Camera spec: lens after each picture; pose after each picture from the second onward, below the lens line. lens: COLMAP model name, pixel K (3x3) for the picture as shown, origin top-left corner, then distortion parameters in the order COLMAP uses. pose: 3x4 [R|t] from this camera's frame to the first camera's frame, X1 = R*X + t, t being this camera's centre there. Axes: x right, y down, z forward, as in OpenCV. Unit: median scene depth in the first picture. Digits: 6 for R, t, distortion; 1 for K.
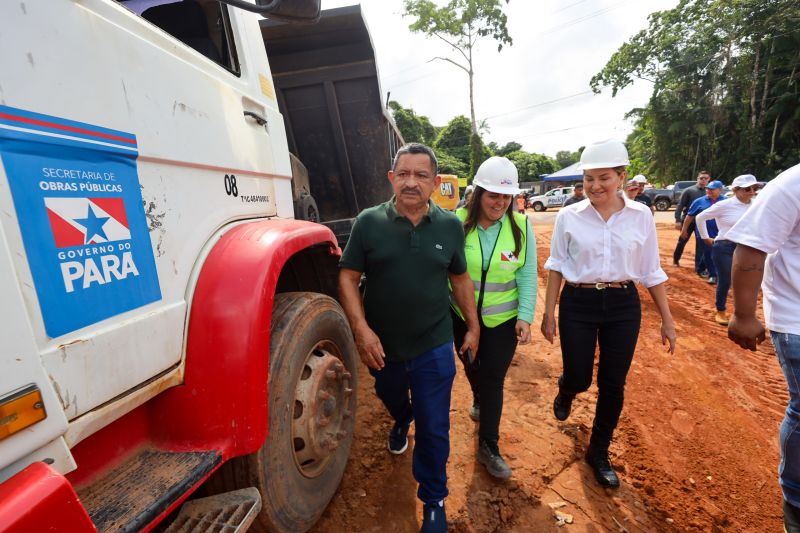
lens RADIAL K [[363.4, 0, 400.0], [0, 363.4, 266.5], [0, 0, 1]] dist [-0.037331, 0.010535]
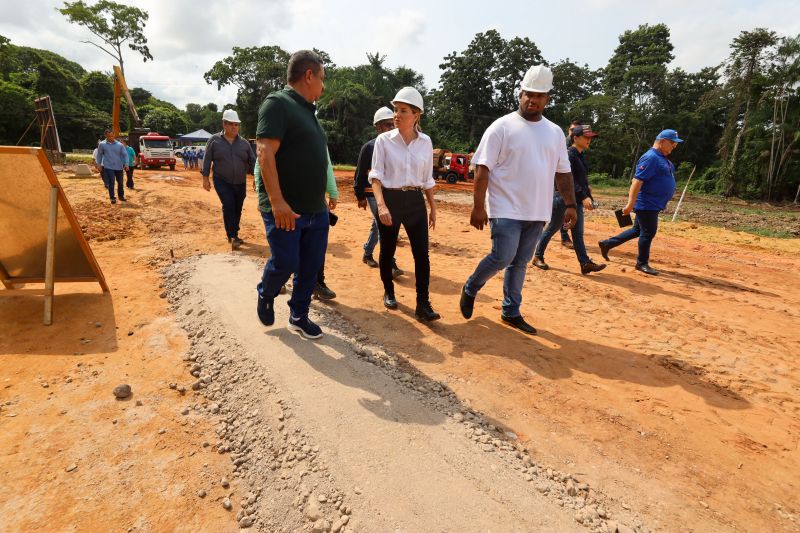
lens RADIAL K [[363.4, 0, 400.0], [0, 363.4, 266.5], [0, 0, 1]] dist [-0.037331, 0.010535]
pose [[0.613298, -0.153696, 0.774754, -0.359811], [0.054505, 0.986782, 0.152612, 0.152273], [-0.787969, -0.051369, 0.613568, -0.869813]]
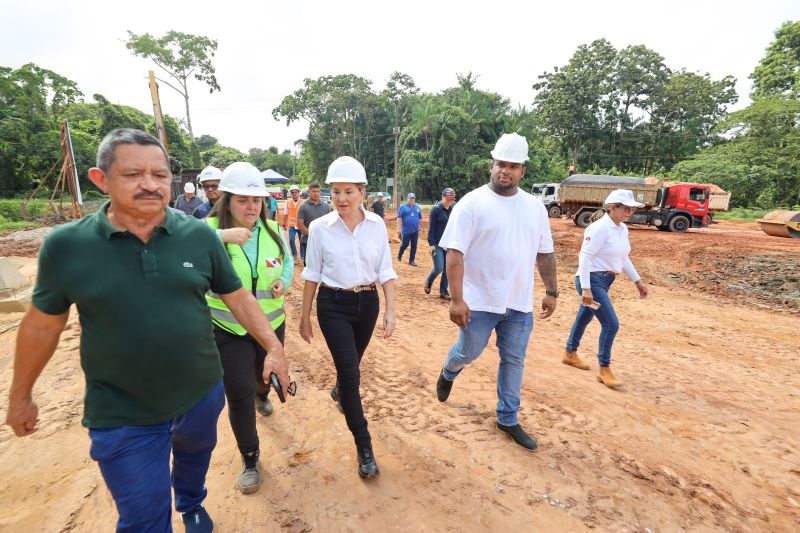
lens RADIAL K [[363.4, 0, 400.0], [0, 363.4, 266.5], [0, 0, 1]] dist [-0.037331, 0.010535]
pose [[0.705790, -0.092205, 0.702395, -0.221639], [0.077243, 0.995598, 0.053079, 0.079049], [-0.704197, 0.016792, 0.709806, -0.471376]]
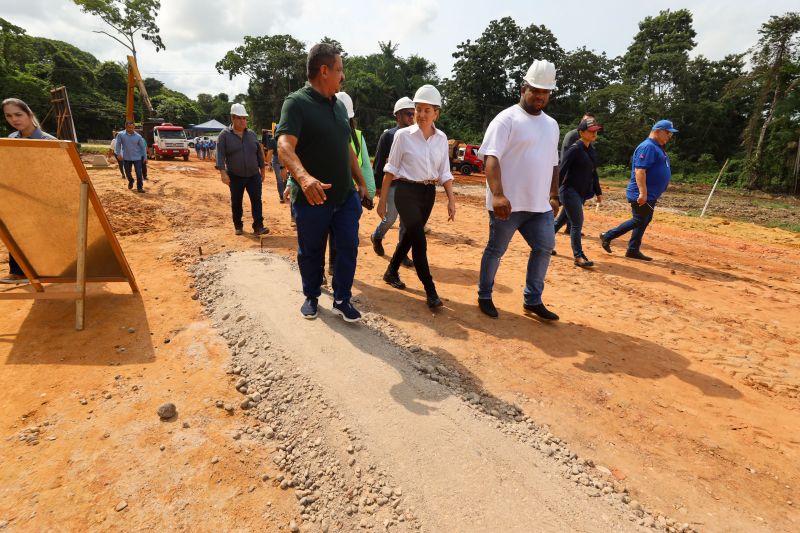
lens RADIAL K [[363.4, 0, 400.0], [0, 363.4, 266.5], [0, 0, 1]] dist [-0.037331, 0.010535]
pose [[0.634021, -0.166107, 0.755266, -0.360214], [0.049500, 0.983373, 0.174721, 0.150493], [-0.771730, -0.073391, 0.631701, -0.860726]]
